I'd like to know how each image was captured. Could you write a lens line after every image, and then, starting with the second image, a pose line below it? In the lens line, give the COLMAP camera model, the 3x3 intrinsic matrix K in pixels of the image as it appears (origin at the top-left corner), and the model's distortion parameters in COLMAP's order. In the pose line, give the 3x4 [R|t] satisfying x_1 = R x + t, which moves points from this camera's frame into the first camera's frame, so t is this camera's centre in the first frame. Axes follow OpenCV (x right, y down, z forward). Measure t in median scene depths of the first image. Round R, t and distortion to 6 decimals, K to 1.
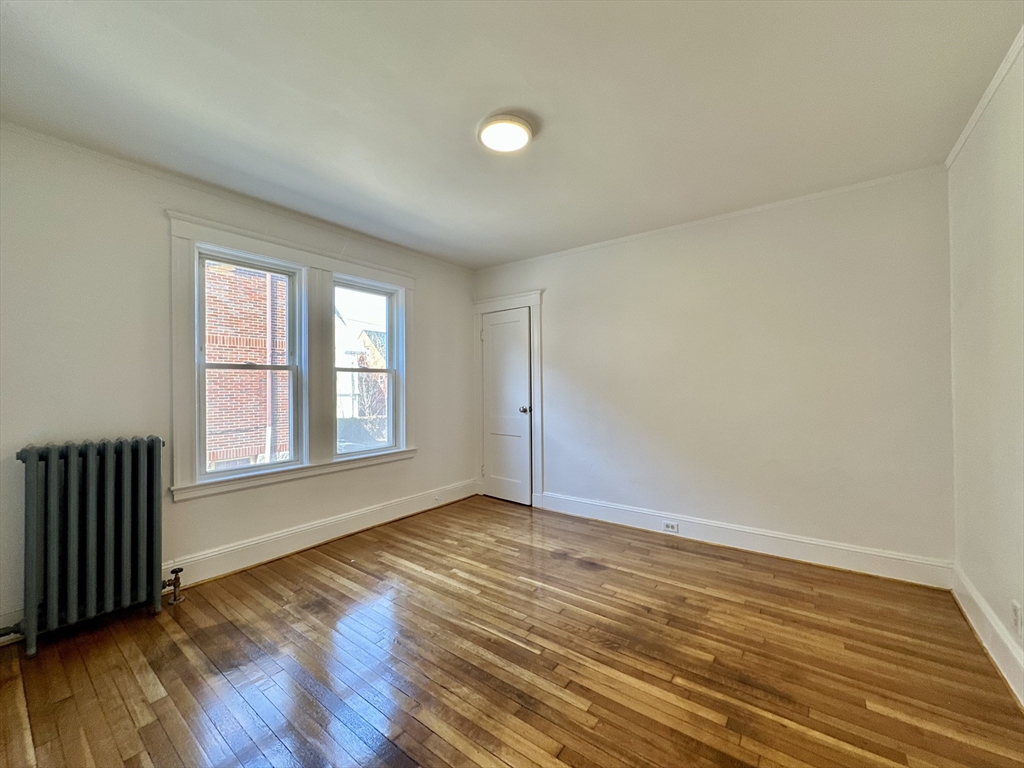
lens RADIAL K [[435.8, 0, 512.0], [0, 435.8, 384.0], [0, 0, 1]] dist [0.047905, 0.000008]
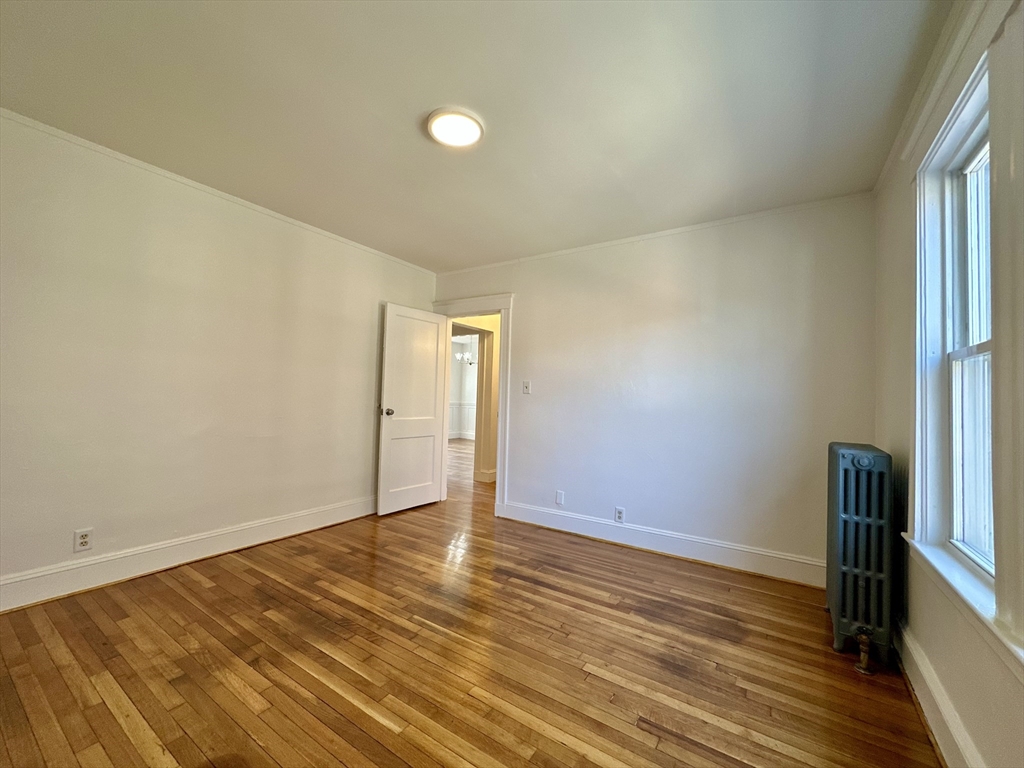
lens RADIAL K [[408.6, 0, 512.0], [0, 408.6, 384.0], [0, 0, 1]] dist [-0.008093, 0.000011]
pose [[-0.997561, -0.025353, -0.065039, -0.100958], [-0.023229, 0.999178, -0.033209, 0.034954], [0.065828, -0.031617, -0.997330, 1.981447]]
